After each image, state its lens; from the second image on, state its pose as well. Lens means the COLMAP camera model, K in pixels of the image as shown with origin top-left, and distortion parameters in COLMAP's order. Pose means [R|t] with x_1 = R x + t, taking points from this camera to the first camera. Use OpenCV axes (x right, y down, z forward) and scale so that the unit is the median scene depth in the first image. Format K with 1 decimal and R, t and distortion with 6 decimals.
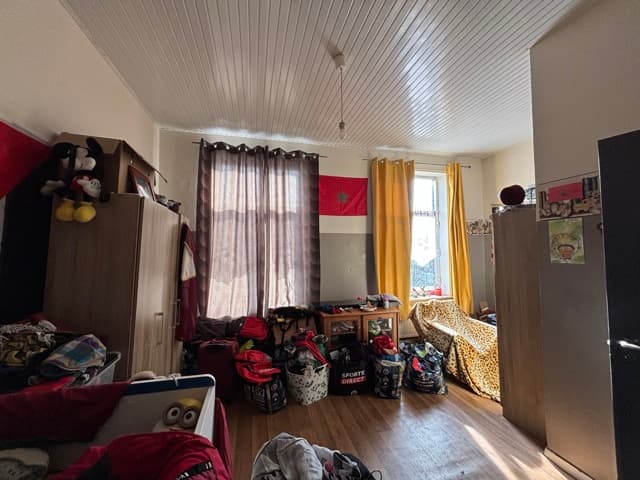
lens RADIAL K [[256.3, 0, 317.5], [0, 256.3, 241.0], [0, 0, 1]] dist [-0.001507, -0.000654]
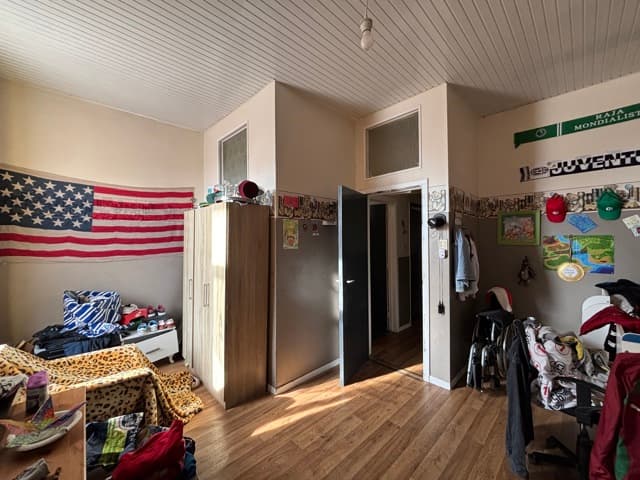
lens RADIAL K [[256.3, 0, 317.0], [0, 256.3, 237.4], [0, 0, 1]] dist [-0.001507, -0.000654]
pose [[-0.495418, 0.019844, 0.868428, -0.404767], [-0.021522, 0.999152, -0.035109, 0.069220], [-0.868388, -0.036084, -0.494571, 1.584589]]
